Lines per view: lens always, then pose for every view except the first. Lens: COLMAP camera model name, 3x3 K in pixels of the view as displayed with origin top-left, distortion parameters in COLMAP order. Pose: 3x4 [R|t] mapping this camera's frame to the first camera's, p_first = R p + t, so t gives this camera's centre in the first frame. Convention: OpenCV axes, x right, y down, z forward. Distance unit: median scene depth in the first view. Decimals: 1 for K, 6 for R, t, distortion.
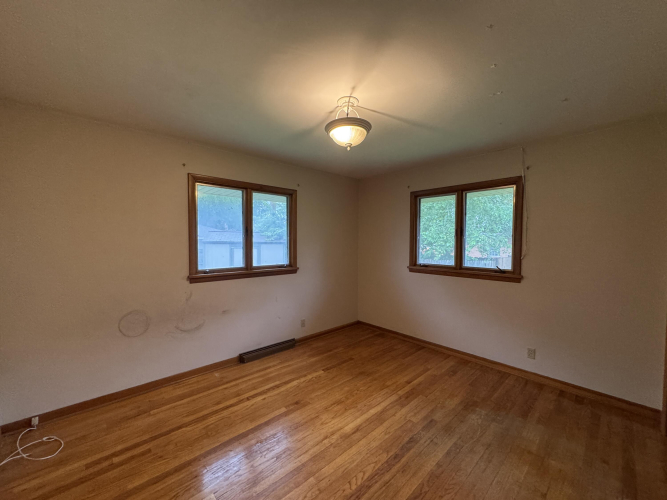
lens RADIAL K [[265.9, 0, 333.5], [0, 265.9, 250.0], [0, 0, 1]] dist [-0.002898, -0.000238]
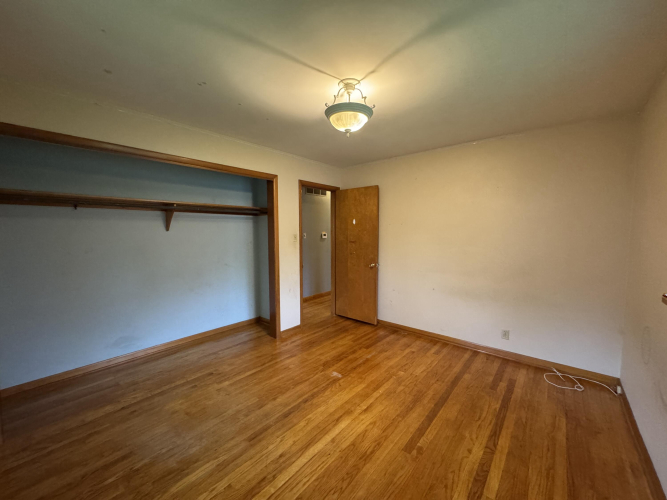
lens RADIAL K [[265.9, 0, 333.5], [0, 265.9, 250.0], [0, 0, 1]] dist [-0.002898, -0.000238]
pose [[-0.992762, 0.008037, -0.119826, 0.207201], [-0.004665, 0.994425, 0.105346, -0.059511], [0.120004, 0.105143, -0.987190, 1.808118]]
